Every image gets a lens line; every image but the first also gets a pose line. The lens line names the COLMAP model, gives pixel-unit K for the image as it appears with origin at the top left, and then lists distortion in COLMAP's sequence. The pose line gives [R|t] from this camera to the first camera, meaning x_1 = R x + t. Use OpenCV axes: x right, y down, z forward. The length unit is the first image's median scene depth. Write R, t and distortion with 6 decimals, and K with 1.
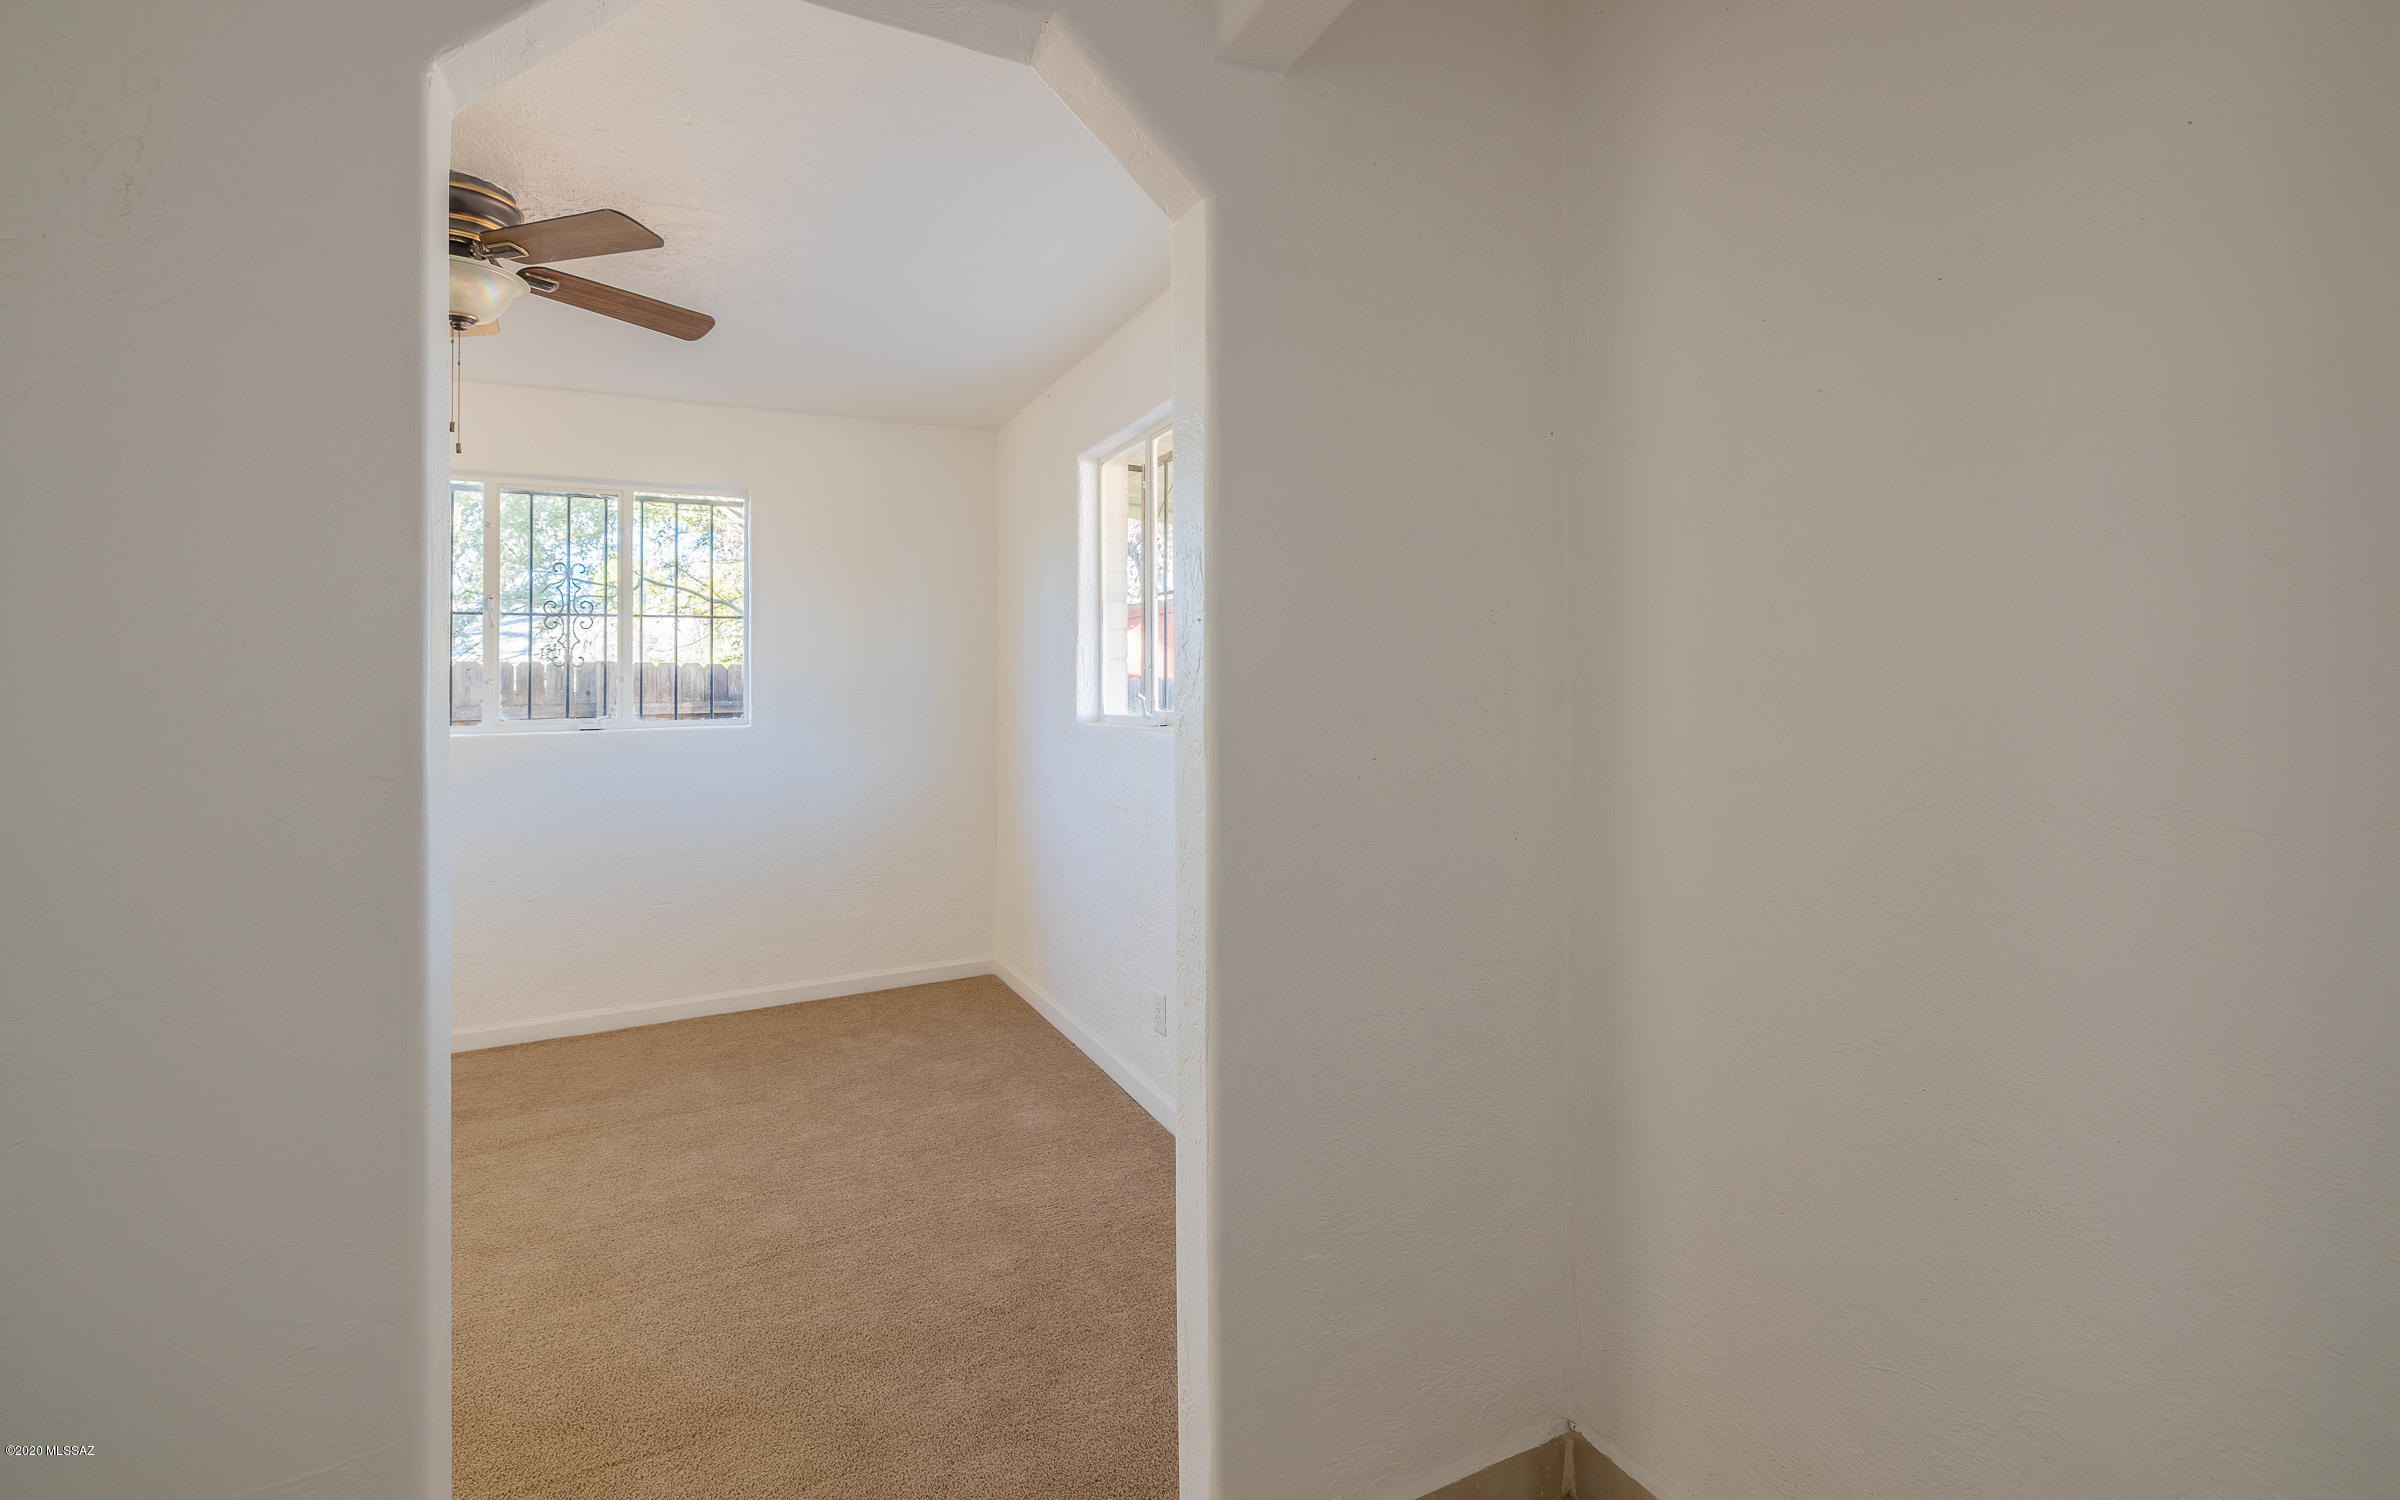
lens RADIAL K [[995.6, 0, 1172.5], [0, 995.6, 697.5], [0, 0, 1]] dist [0.001305, 0.000092]
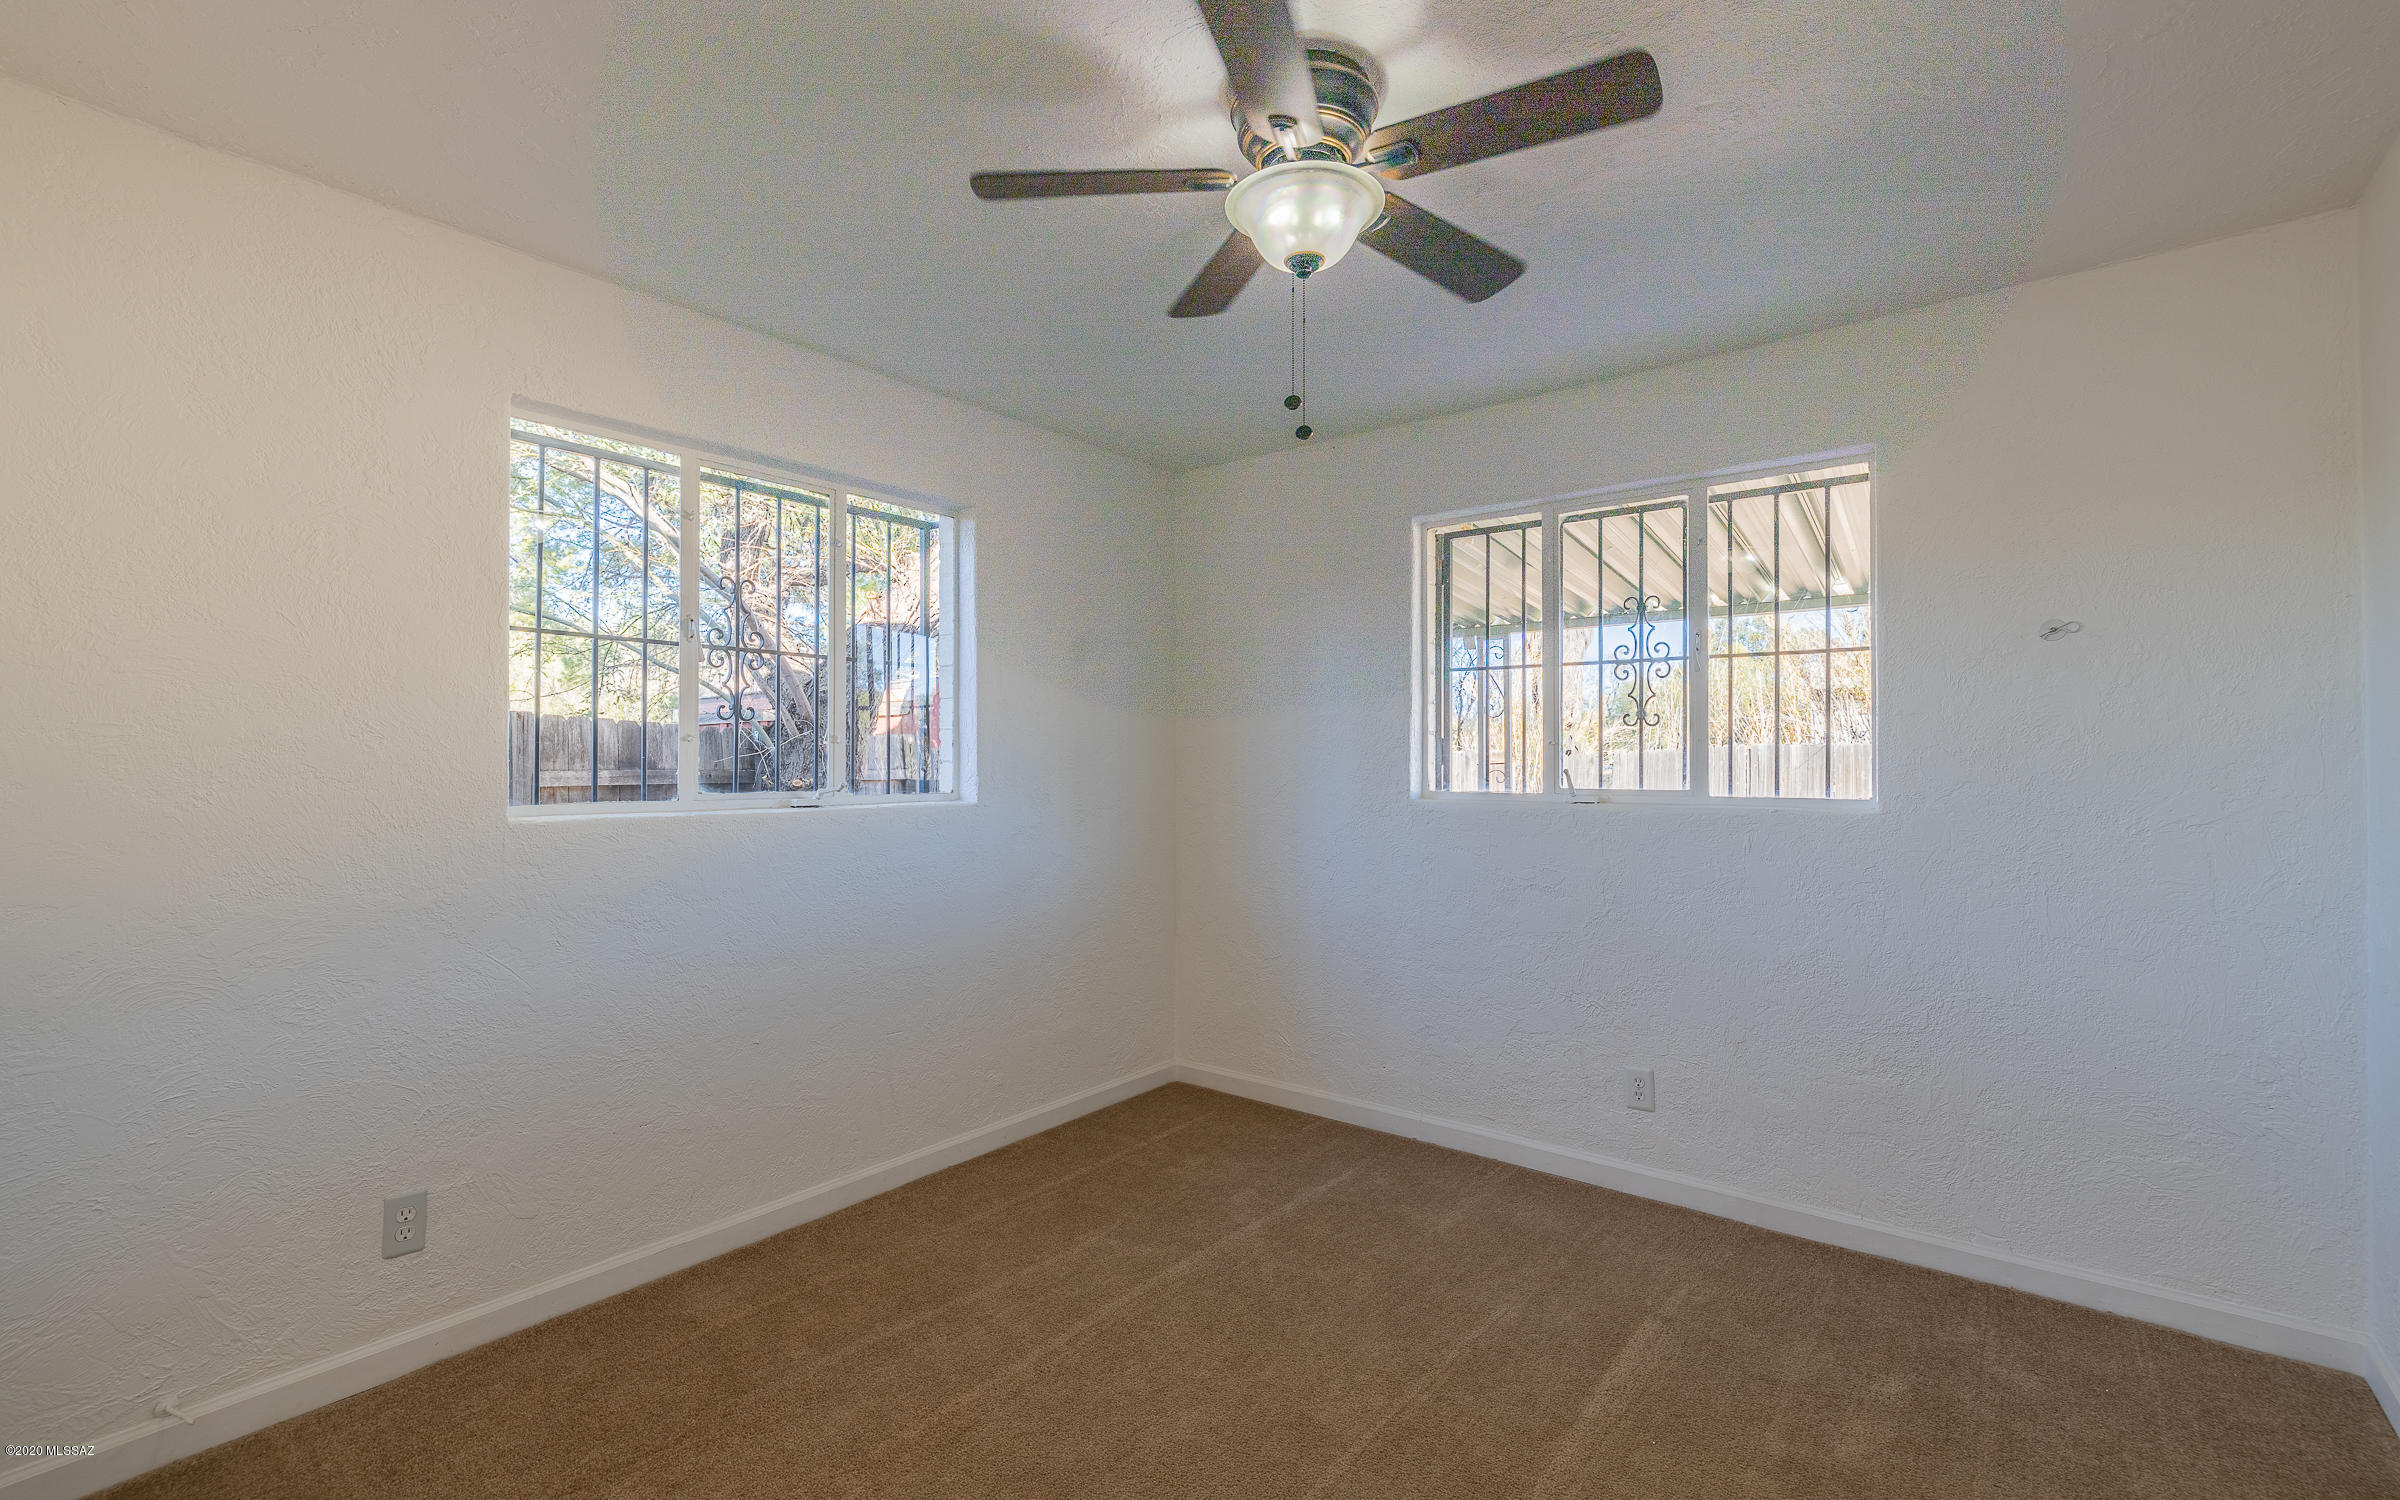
lens RADIAL K [[1028.0, 0, 1199.4], [0, 1028.0, 762.1], [0, 0, 1]] dist [0.000290, 0.000027]
pose [[0.913647, 0.019602, 0.406035, -0.648664], [-0.013807, 0.999757, -0.017196, 0.009694], [-0.406273, 0.010105, 0.913696, 0.186771]]
